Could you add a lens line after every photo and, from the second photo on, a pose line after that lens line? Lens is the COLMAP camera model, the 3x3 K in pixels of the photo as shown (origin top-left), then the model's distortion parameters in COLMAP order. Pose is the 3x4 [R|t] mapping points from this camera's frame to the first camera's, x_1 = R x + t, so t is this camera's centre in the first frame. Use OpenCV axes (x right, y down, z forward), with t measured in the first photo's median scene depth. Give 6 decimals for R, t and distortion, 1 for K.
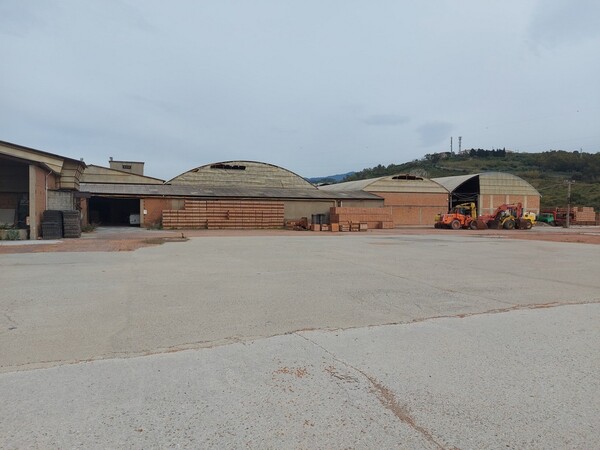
lens RADIAL K [[426.8, 0, 302.5], [0, 426.8, 223.2], [0, 0, 1]] dist [0.100412, -0.102648]
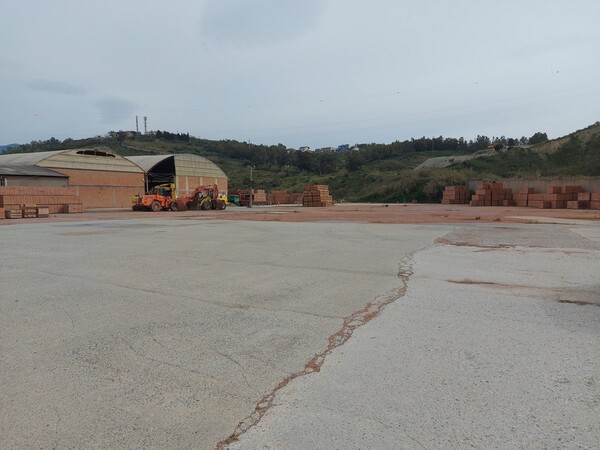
lens RADIAL K [[426.8, 0, 302.5], [0, 426.8, 223.2], [0, 0, 1]] dist [0.100412, -0.102648]
pose [[0.768900, -0.044487, 0.637820, -0.001544], [0.017346, 0.998661, 0.048744, -0.000760], [-0.639134, -0.026416, 0.768642, 0.069132]]
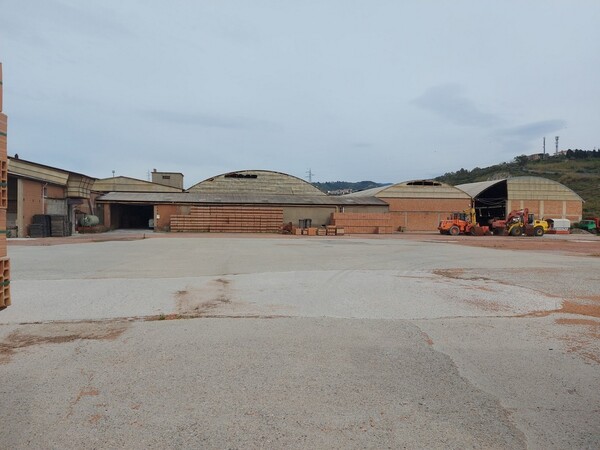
lens RADIAL K [[426.8, 0, 302.5], [0, 426.8, 223.2], [0, 0, 1]] dist [0.100412, -0.102648]
pose [[0.979664, 0.006335, -0.200544, 0.205178], [-0.009263, 0.999864, -0.013664, 0.002851], [0.200430, 0.015244, 0.979589, -0.036974]]
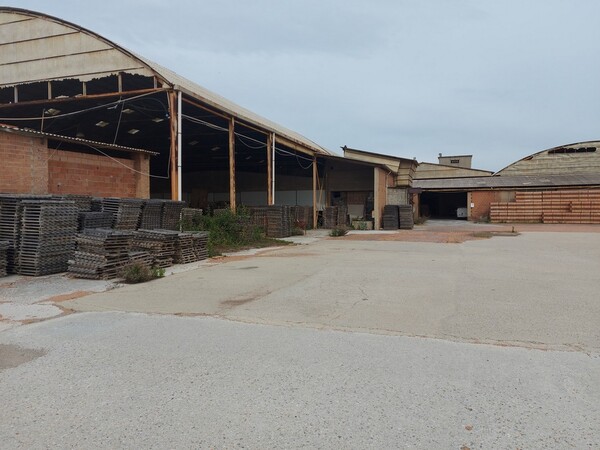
lens RADIAL K [[426.8, 0, 302.5], [0, 426.8, 223.2], [0, 0, 1]] dist [0.100412, -0.102648]
pose [[0.749969, 0.012740, -0.661350, 0.001180], [-0.002593, 0.999863, 0.016321, 0.000244], [0.661468, -0.010526, 0.749900, -0.003911]]
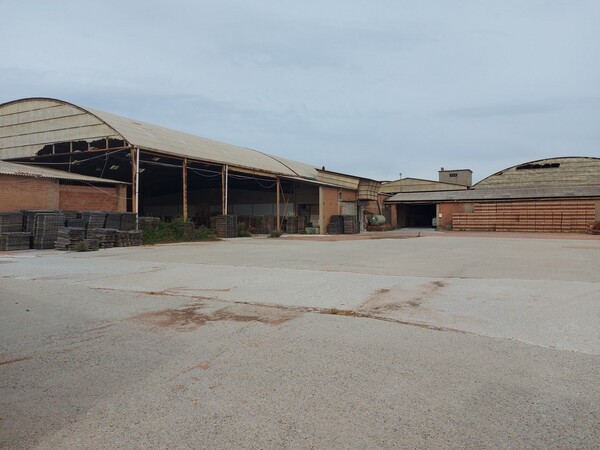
lens RADIAL K [[426.8, 0, 302.5], [0, 426.8, 223.2], [0, 0, 1]] dist [0.100412, -0.102648]
pose [[0.645587, 0.001322, -0.763685, 0.231448], [-0.007814, 0.999958, -0.004875, 0.002848], [0.763647, 0.009115, 0.645570, -0.013311]]
